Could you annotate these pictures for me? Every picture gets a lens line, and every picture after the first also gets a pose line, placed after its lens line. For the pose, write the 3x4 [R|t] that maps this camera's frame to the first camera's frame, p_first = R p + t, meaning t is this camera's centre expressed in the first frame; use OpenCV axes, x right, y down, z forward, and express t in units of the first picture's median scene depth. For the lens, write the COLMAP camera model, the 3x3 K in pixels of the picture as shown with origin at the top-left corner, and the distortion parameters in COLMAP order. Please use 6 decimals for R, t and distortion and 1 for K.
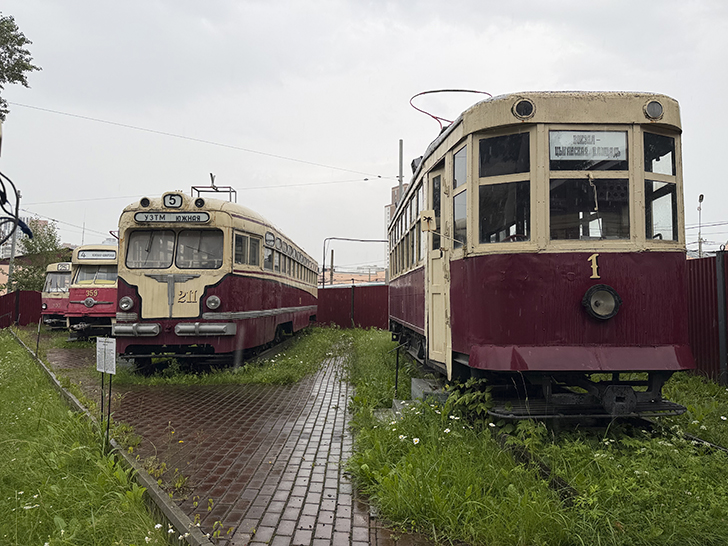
lens RADIAL K [[500.5, 0, 366.2], [0, 500.5, 271.2], [0, 0, 1]] dist [0.118928, -0.181682]
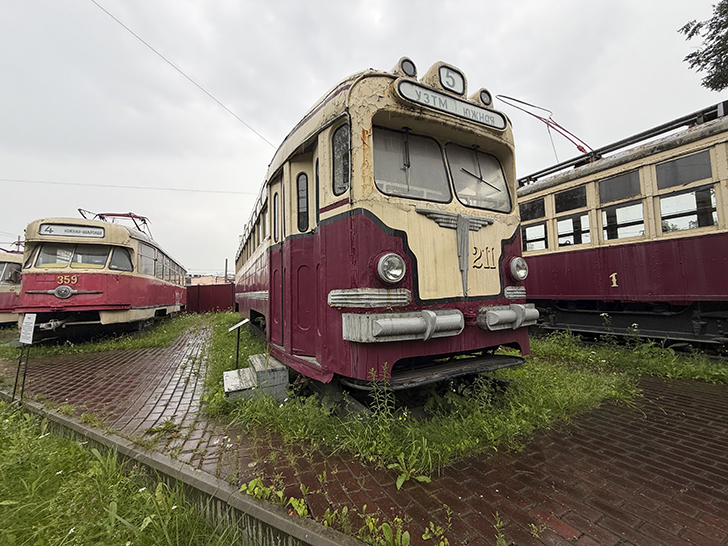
lens RADIAL K [[289.1, 0, 362.1], [0, 289.1, 271.4], [0, 0, 1]] dist [-0.000825, 0.000054]
pose [[0.899822, 0.008426, 0.436177, -0.542932], [0.000399, 0.999797, -0.020137, 0.064006], [-0.436258, 0.018294, 0.899636, 0.699179]]
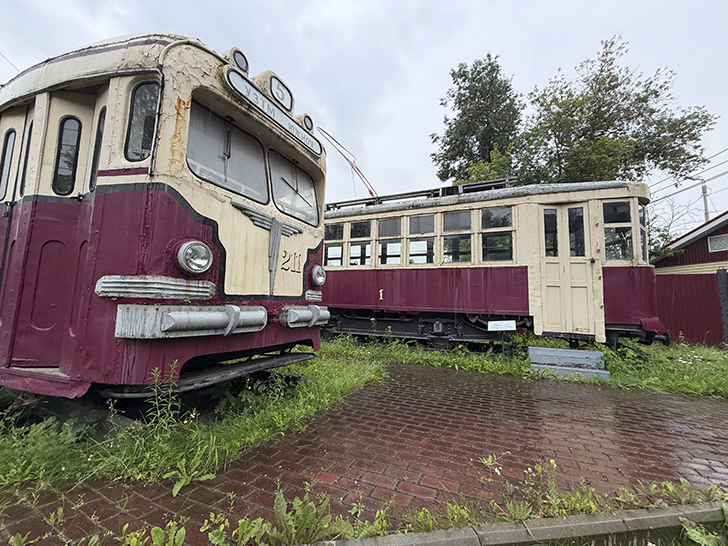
lens RADIAL K [[289.1, 0, 362.1], [0, 289.1, 271.4], [0, 0, 1]] dist [-0.000825, 0.000054]
pose [[0.454617, 0.109657, 0.883911, -0.551168], [-0.079967, 0.993410, -0.082112, 0.074566], [-0.887090, -0.033355, 0.460389, 0.691106]]
